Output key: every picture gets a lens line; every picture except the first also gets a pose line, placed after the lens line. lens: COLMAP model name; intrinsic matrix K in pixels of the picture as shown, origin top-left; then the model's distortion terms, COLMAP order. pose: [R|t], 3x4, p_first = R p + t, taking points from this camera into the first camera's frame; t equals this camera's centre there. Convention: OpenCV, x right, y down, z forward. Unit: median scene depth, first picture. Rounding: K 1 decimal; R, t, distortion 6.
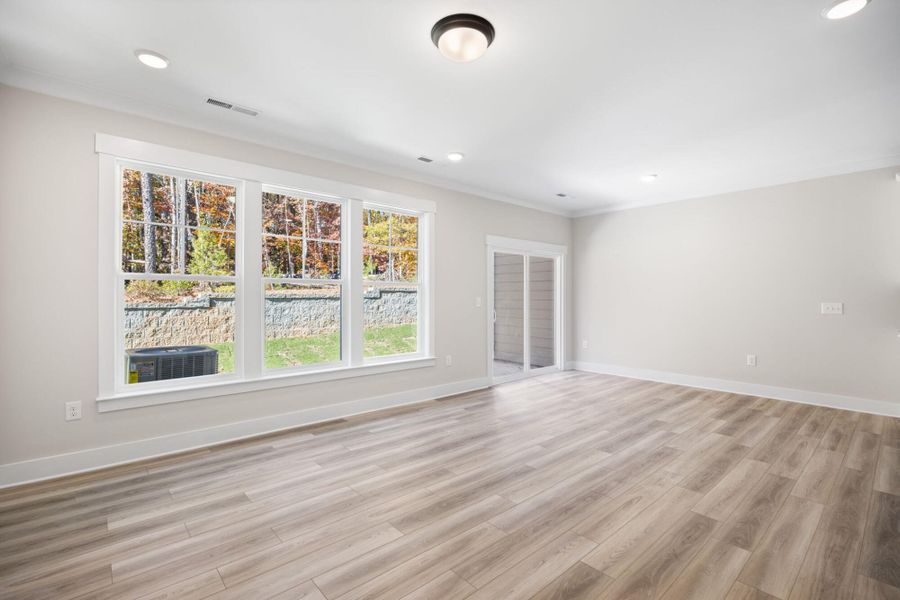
lens RADIAL K [[401.4, 0, 452.8], [0, 401.4, 296.7], [0, 0, 1]] dist [-0.002987, -0.000916]
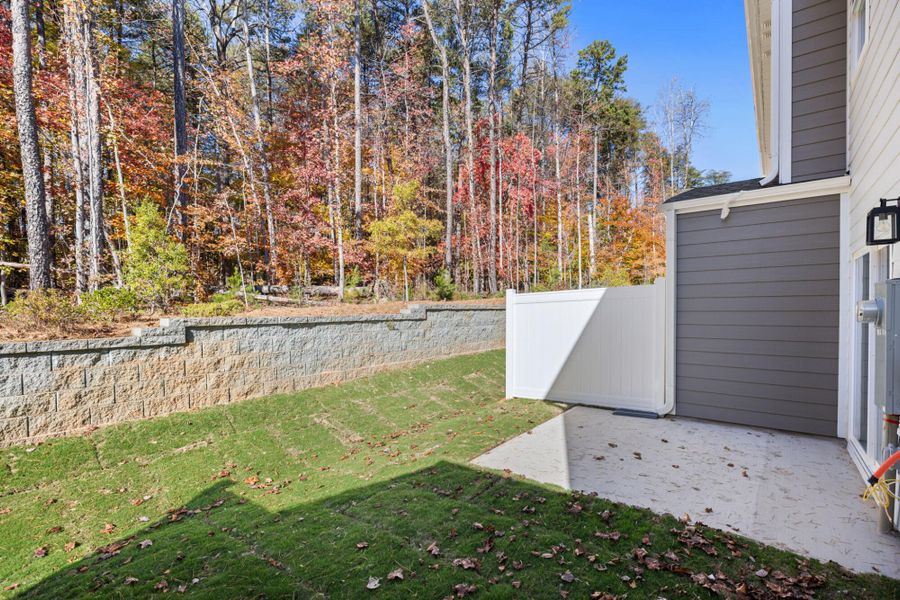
lens RADIAL K [[411.3, 0, 451.2], [0, 411.3, 317.8], [0, 0, 1]] dist [-0.003098, -0.000811]
pose [[0.984724, -0.014942, 0.173478, -0.351742], [0.012912, 0.999834, 0.012821, -0.010809], [-0.173641, -0.010385, 0.984754, 0.394525]]
